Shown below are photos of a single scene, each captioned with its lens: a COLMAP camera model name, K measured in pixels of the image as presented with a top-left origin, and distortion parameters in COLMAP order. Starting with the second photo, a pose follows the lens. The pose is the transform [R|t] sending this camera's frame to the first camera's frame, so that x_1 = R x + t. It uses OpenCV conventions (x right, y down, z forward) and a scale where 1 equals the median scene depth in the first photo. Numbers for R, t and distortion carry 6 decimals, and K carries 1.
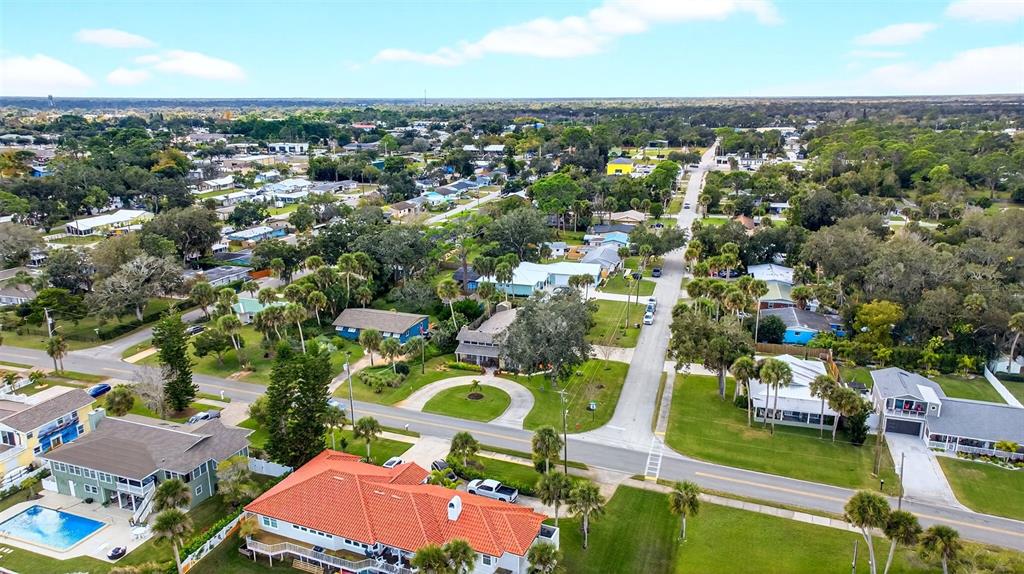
lens RADIAL K [[712.4, 0, 512.0], [0, 712.4, 287.0], [0, 0, 1]] dist [0.003176, -0.000005]
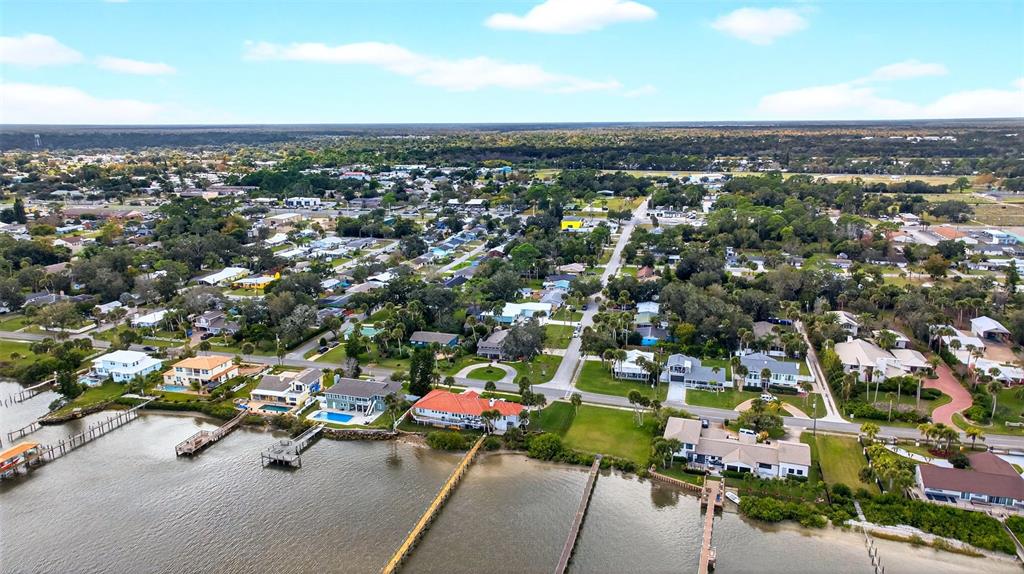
lens RADIAL K [[712.4, 0, 512.0], [0, 712.4, 287.0], [0, 0, 1]] dist [0.003176, -0.000005]
pose [[0.998847, -0.014322, 0.045816, -0.059929], [0.015718, 0.999419, -0.030258, -0.025822], [-0.045356, 0.030943, 0.998492, -0.871742]]
